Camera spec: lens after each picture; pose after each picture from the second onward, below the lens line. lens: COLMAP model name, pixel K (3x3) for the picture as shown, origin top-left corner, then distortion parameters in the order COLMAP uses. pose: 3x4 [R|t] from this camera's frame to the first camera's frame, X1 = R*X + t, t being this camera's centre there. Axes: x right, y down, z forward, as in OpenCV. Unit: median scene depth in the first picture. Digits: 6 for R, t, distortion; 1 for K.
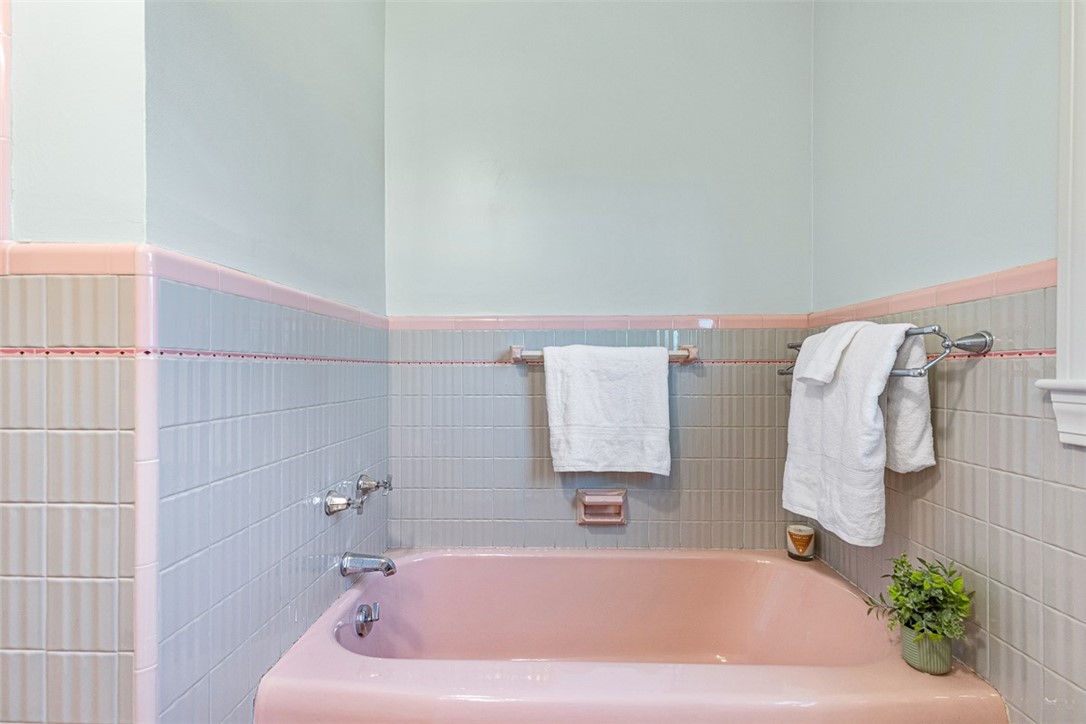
lens RADIAL K [[491.1, 0, 548.2], [0, 491.1, 369.7], [0, 0, 1]] dist [0.010211, -0.003074]
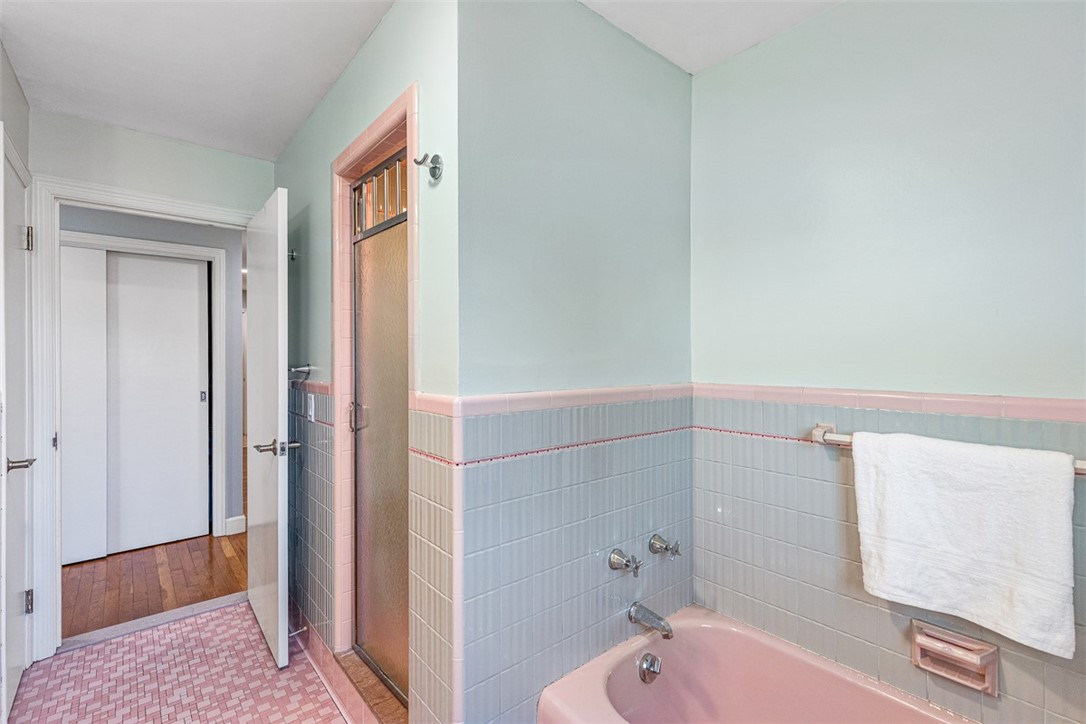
lens RADIAL K [[491.1, 0, 543.7], [0, 491.1, 356.5], [0, 0, 1]] dist [0.010211, -0.003074]
pose [[0.670422, -0.000870, -0.741980, 0.263999], [-0.001442, 0.999996, -0.002476, -0.175554], [0.741979, 0.002730, 0.670418, 0.055537]]
